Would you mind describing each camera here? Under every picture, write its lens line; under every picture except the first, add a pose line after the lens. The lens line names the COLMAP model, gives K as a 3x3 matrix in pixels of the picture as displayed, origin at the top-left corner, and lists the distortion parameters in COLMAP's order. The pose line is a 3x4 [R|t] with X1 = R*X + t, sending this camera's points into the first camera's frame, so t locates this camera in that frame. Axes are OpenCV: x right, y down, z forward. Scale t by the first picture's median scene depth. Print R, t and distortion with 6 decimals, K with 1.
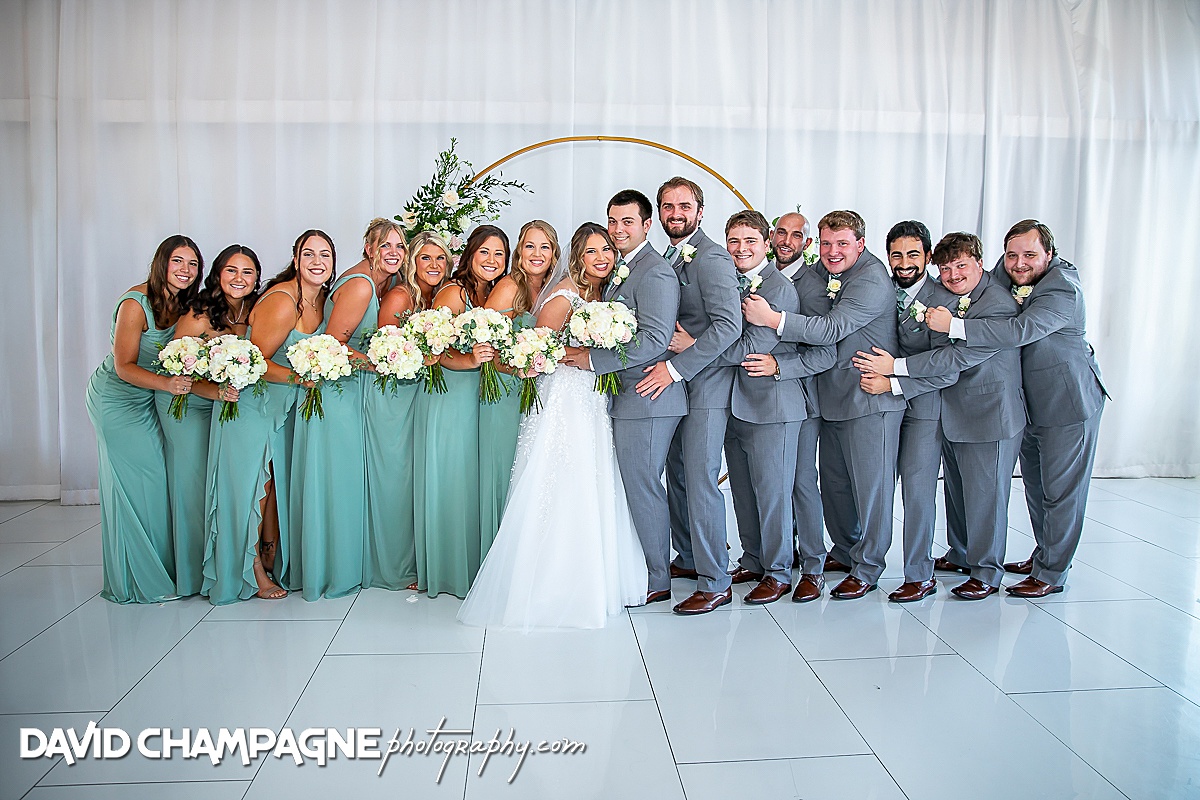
lens RADIAL K [[830.6, 0, 604.1], [0, 830.6, 371.0], [0, 0, 1]] dist [-0.030617, 0.046705]
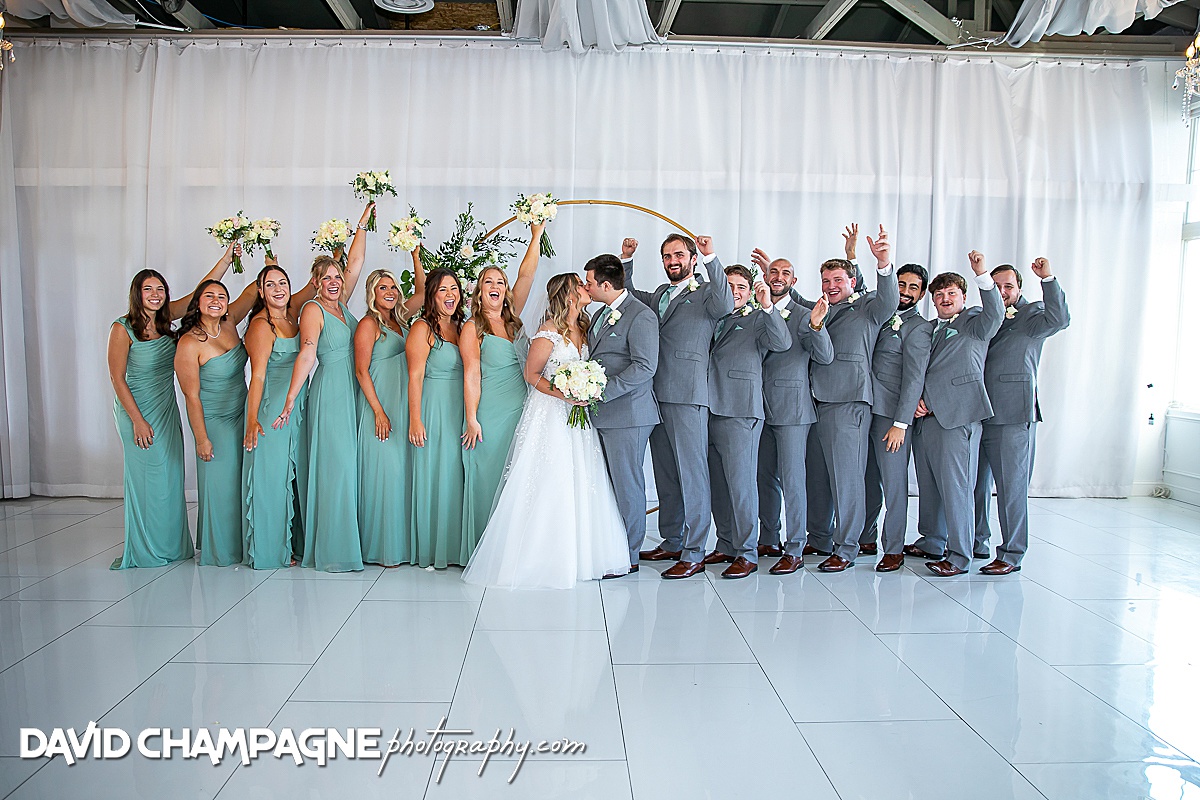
lens RADIAL K [[842.6, 0, 600.0], [0, 842.6, 400.0], [0, 0, 1]] dist [-0.002934, 0.003386]
pose [[0.999085, 0.009678, -0.041665, 0.052882], [-0.010354, 0.999818, -0.016041, 0.023719], [0.041502, 0.016458, 0.999003, -0.189442]]
